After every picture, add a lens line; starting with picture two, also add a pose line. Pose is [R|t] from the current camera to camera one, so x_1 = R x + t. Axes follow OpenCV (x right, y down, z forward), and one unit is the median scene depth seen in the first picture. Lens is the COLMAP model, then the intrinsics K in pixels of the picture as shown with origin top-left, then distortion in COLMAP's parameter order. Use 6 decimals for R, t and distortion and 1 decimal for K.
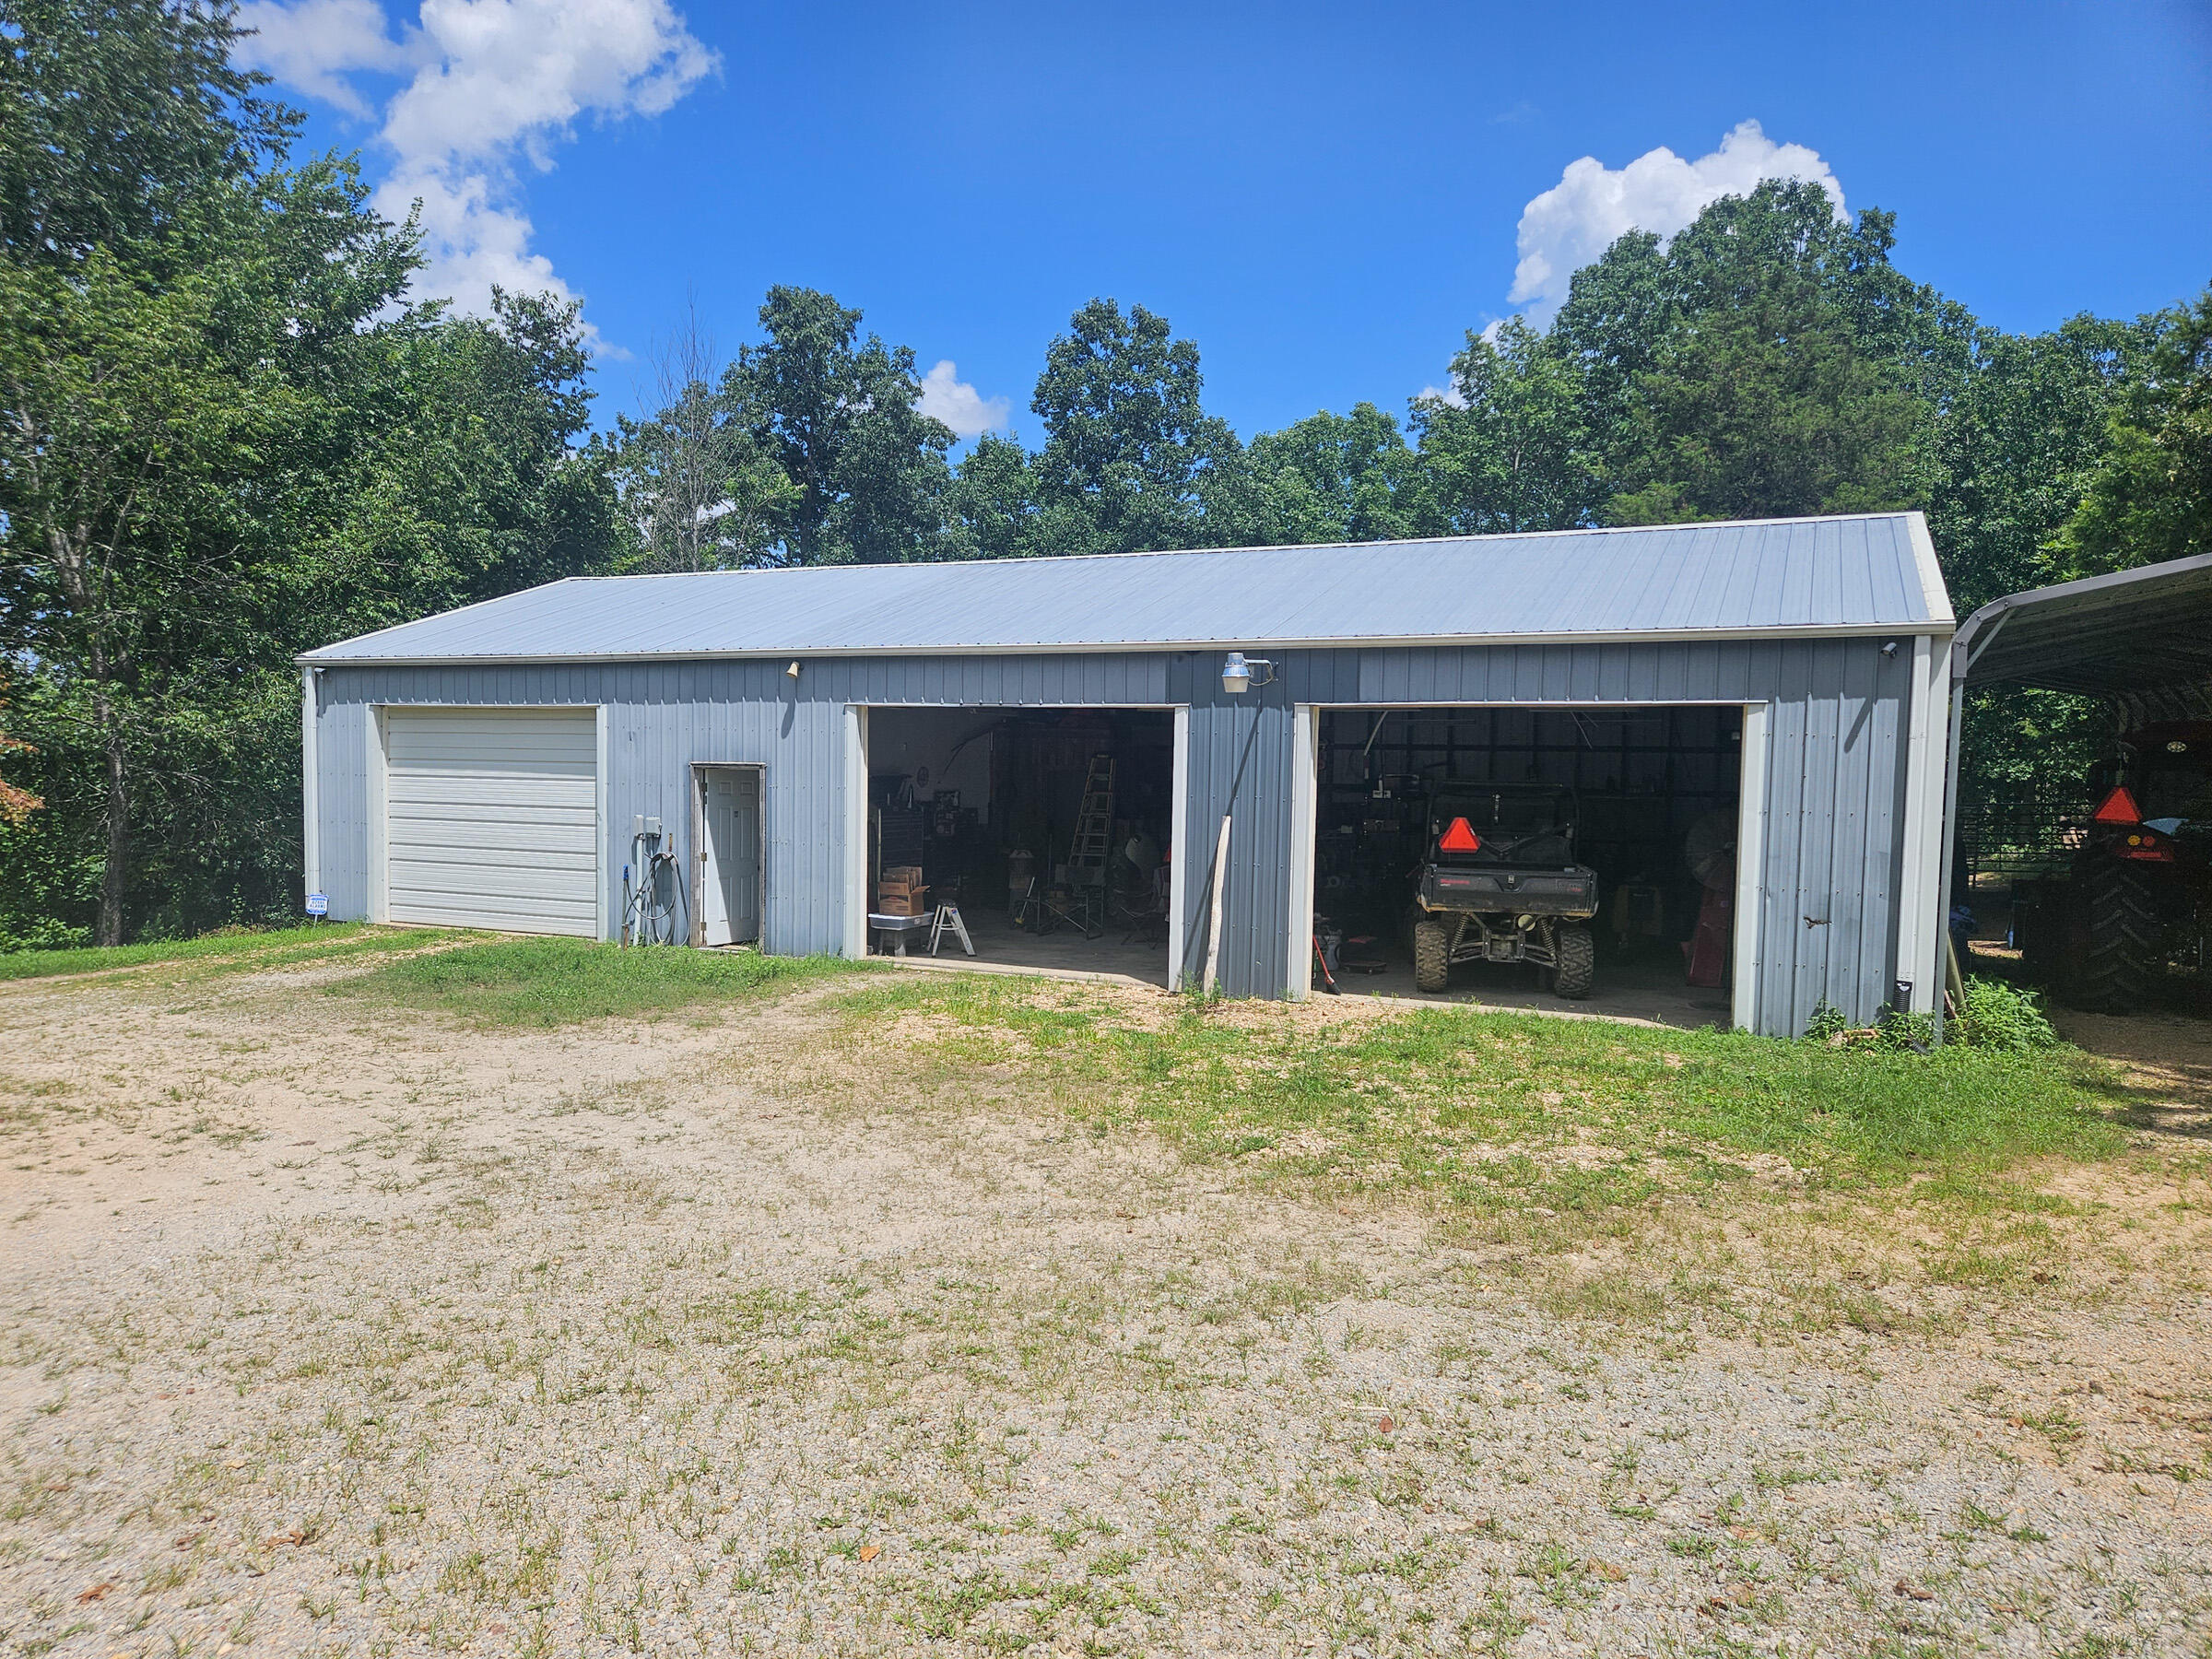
lens RADIAL K [[1450.3, 0, 1103.7], [0, 1450.3, 864.8], [0, 0, 1]] dist [-0.004529, -0.000734]
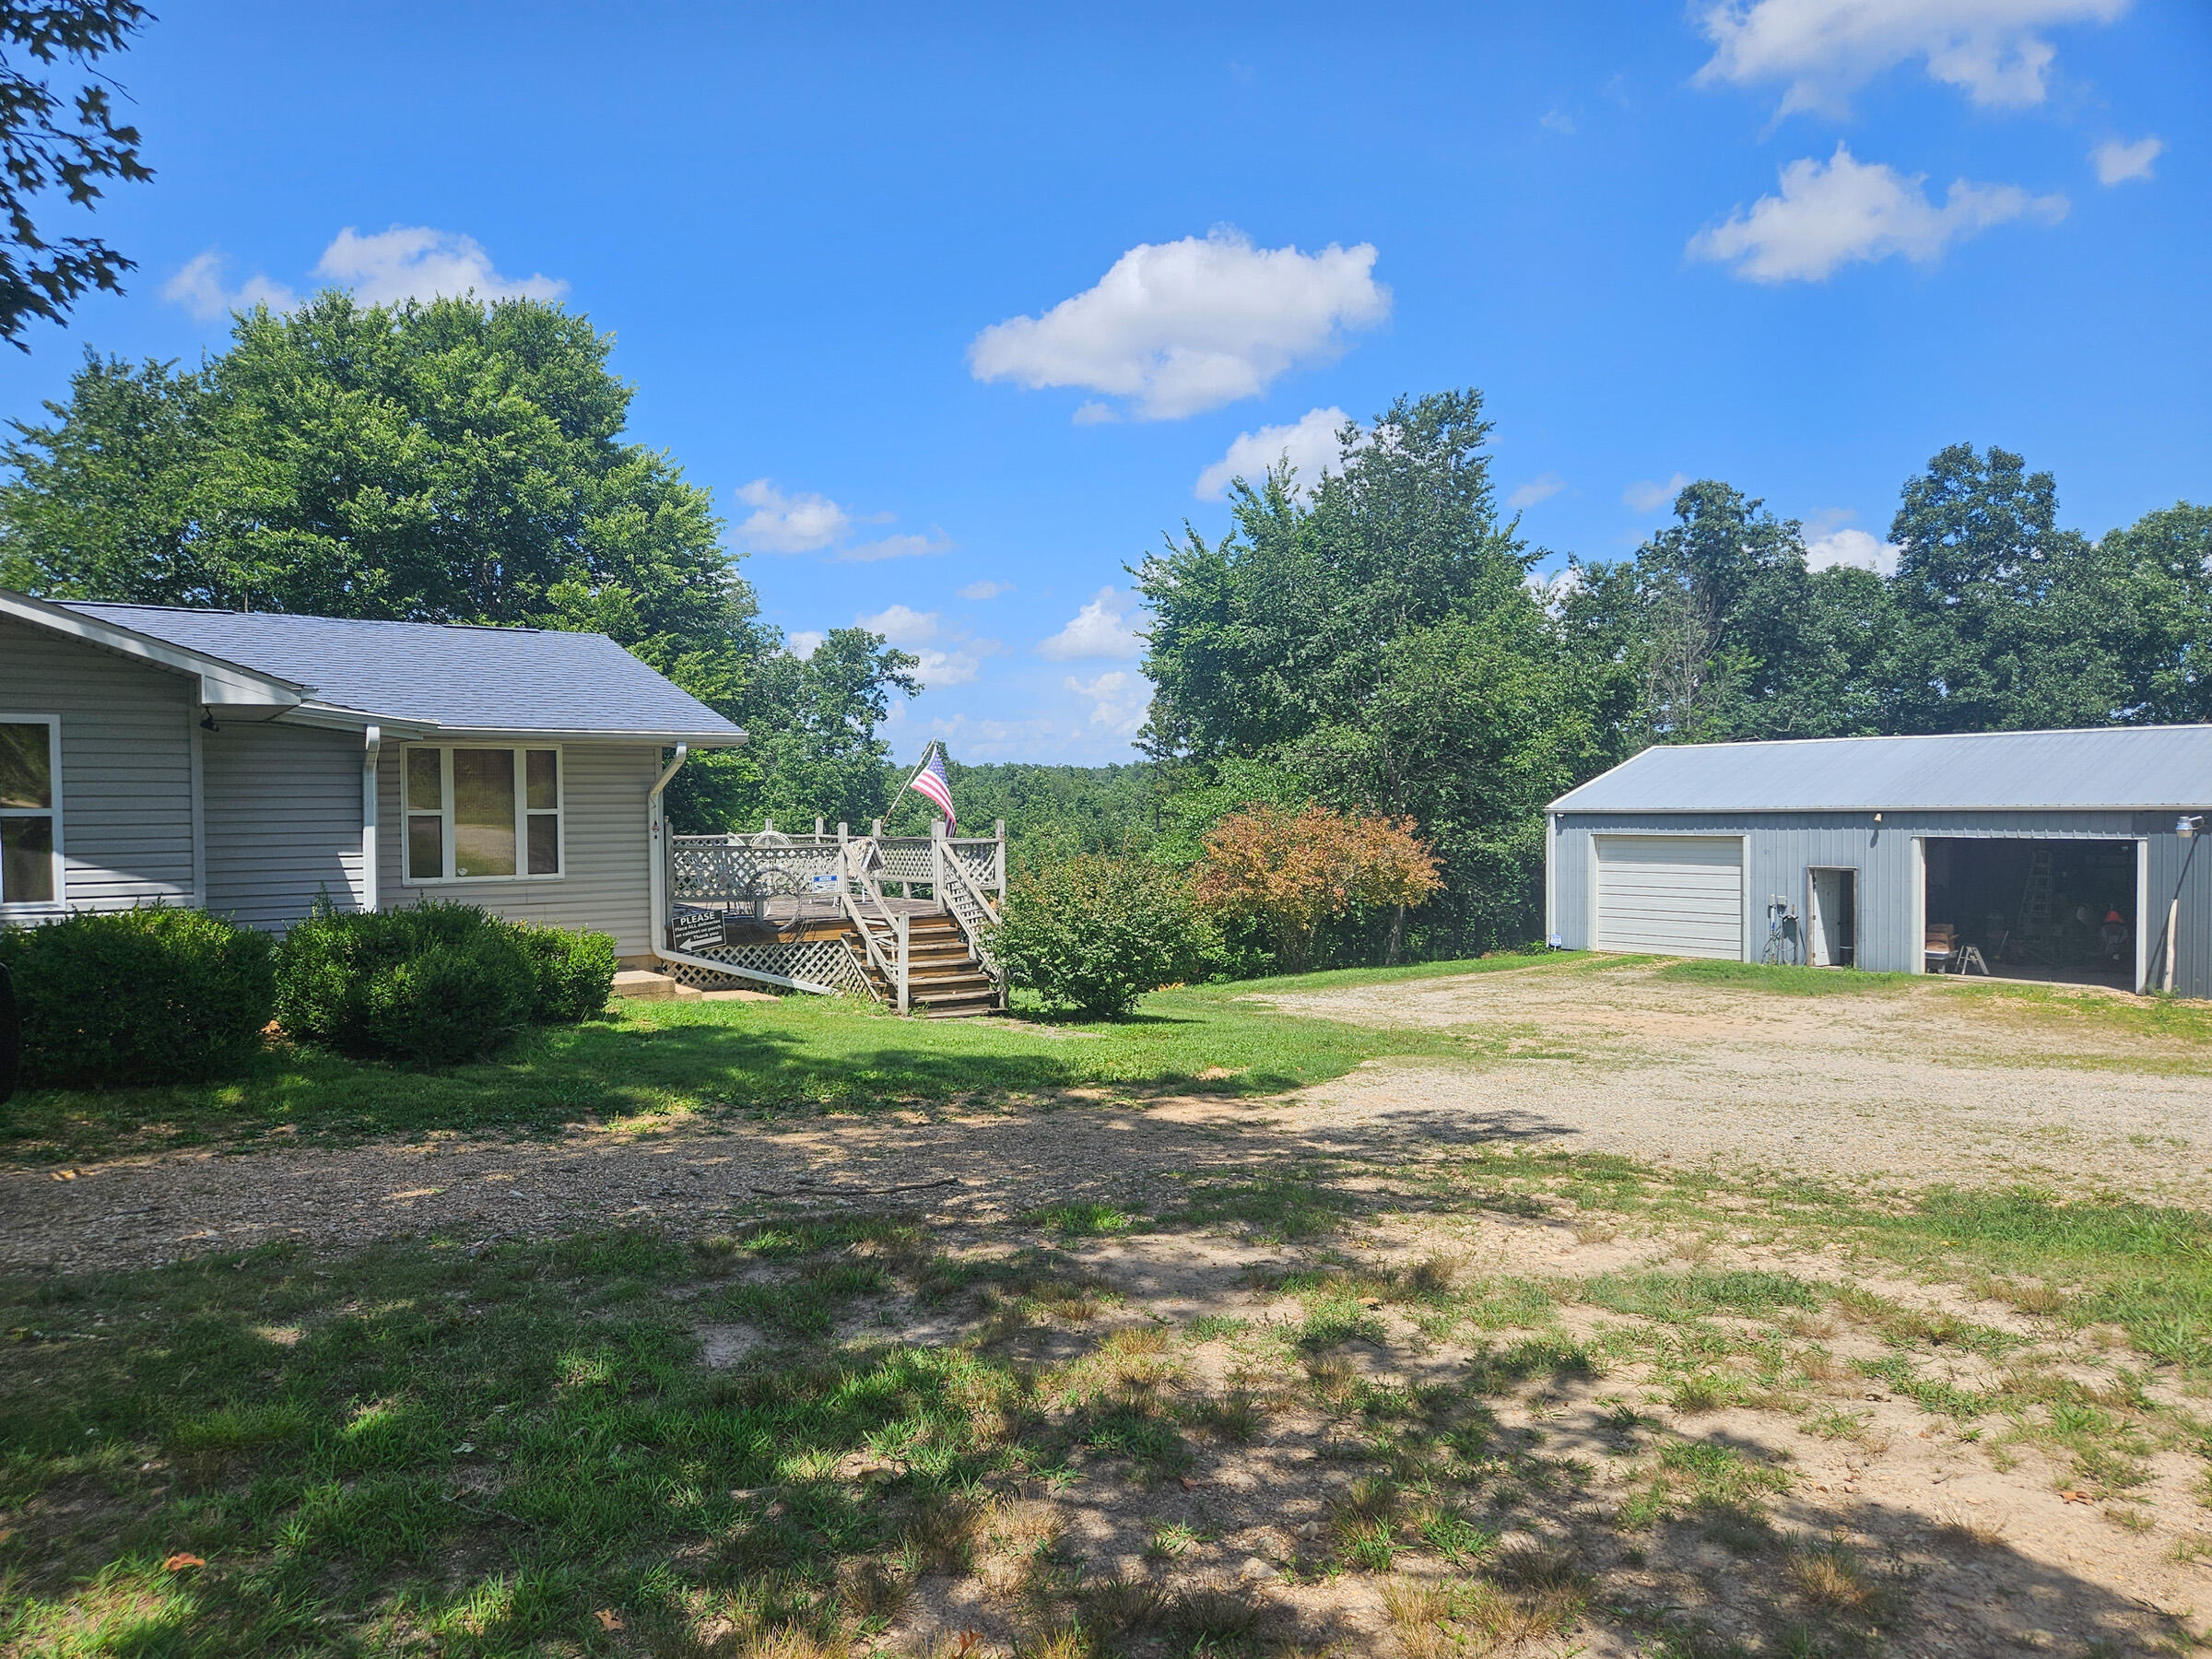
lens RADIAL K [[1450.3, 0, 1103.7], [0, 1450.3, 864.8], [0, 0, 1]] dist [-0.004529, -0.000734]
pose [[0.889531, -0.006433, -0.456829, -0.226061], [-0.006751, 0.999607, -0.027223, -0.015136], [0.456825, 0.027300, 0.889138, -0.999032]]
